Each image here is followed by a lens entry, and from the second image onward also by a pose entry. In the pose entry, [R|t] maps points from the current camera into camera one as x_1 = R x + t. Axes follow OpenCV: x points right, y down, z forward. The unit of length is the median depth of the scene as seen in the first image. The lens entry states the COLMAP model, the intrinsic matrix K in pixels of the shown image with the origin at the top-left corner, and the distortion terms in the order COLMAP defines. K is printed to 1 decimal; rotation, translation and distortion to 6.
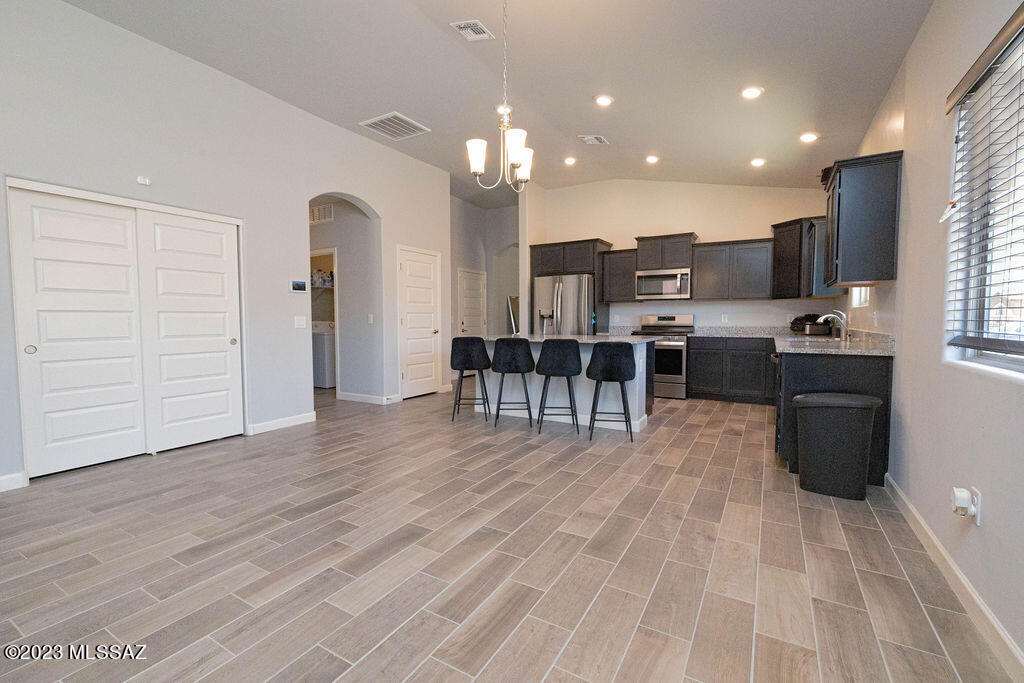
lens RADIAL K [[440.3, 0, 512.1], [0, 440.3, 341.6], [0, 0, 1]] dist [-0.003129, 0.000094]
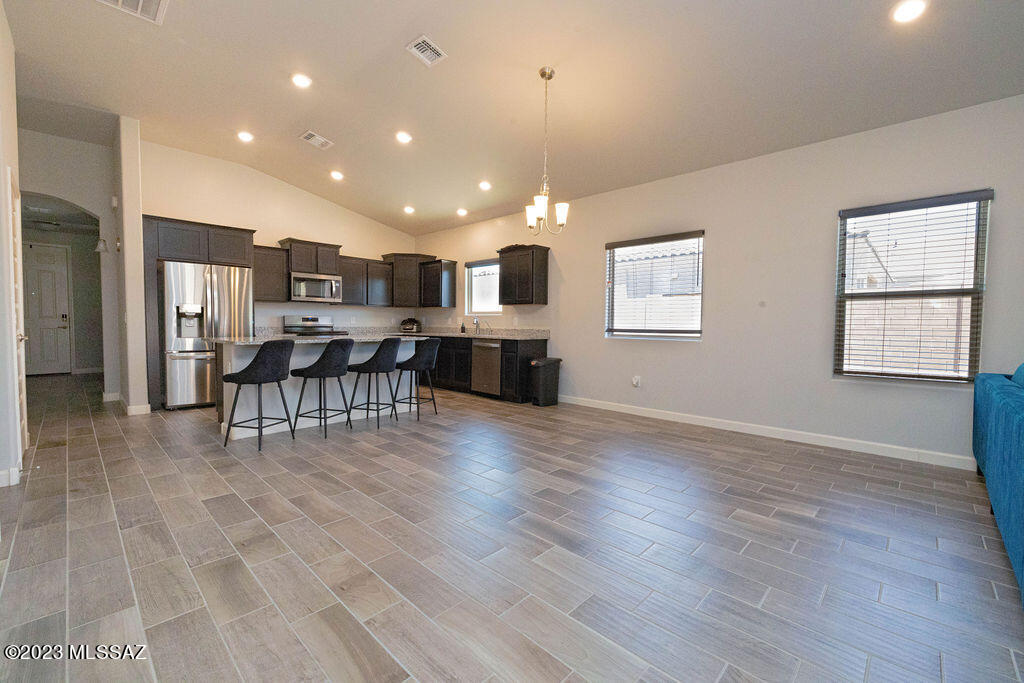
lens RADIAL K [[429.4, 0, 510.2], [0, 429.4, 339.1], [0, 0, 1]] dist [0.000507, 0.000245]
pose [[0.231895, -0.030340, 0.972268, -0.622825], [0.038899, 0.999003, 0.021897, -0.010457], [-0.971963, 0.032742, 0.232844, 0.328660]]
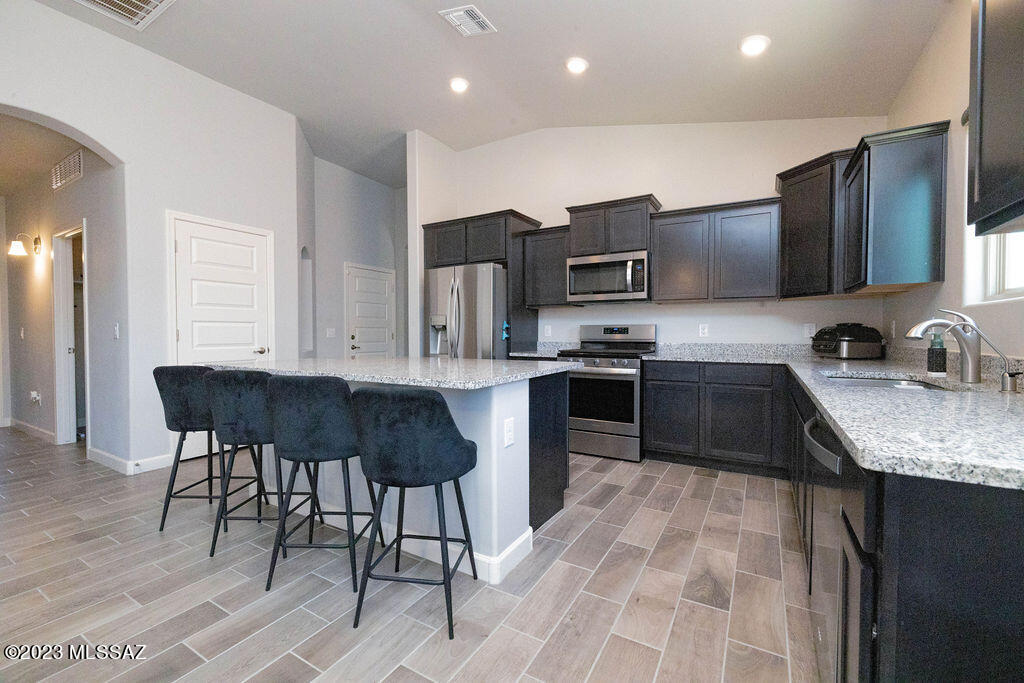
lens RADIAL K [[429.4, 0, 512.8], [0, 429.4, 341.5], [0, 0, 1]] dist [0.000507, 0.000245]
pose [[0.999998, 0.000322, -0.002202, 0.225078], [-0.000386, 0.999573, -0.029234, -0.020320], [0.002192, 0.029235, 0.999570, 0.410178]]
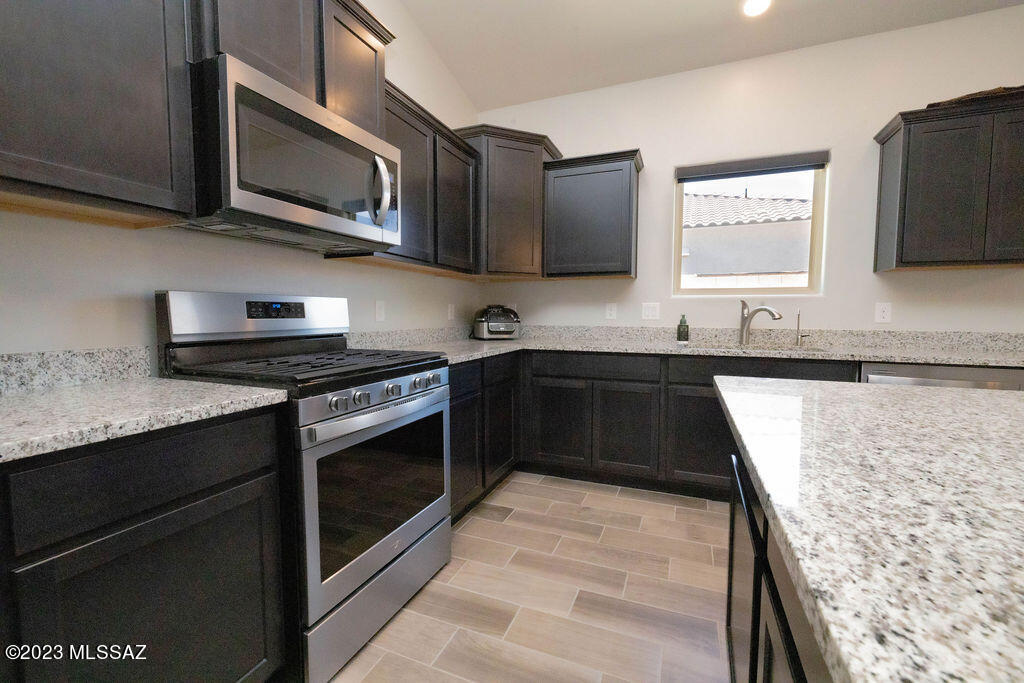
lens RADIAL K [[429.4, 0, 511.1], [0, 429.4, 342.0], [0, 0, 1]] dist [0.000507, 0.000245]
pose [[-0.138435, -0.068008, 0.988034, 0.087256], [0.046937, 0.996068, 0.075137, -0.052474], [-0.989259, 0.056777, -0.134698, 1.019093]]
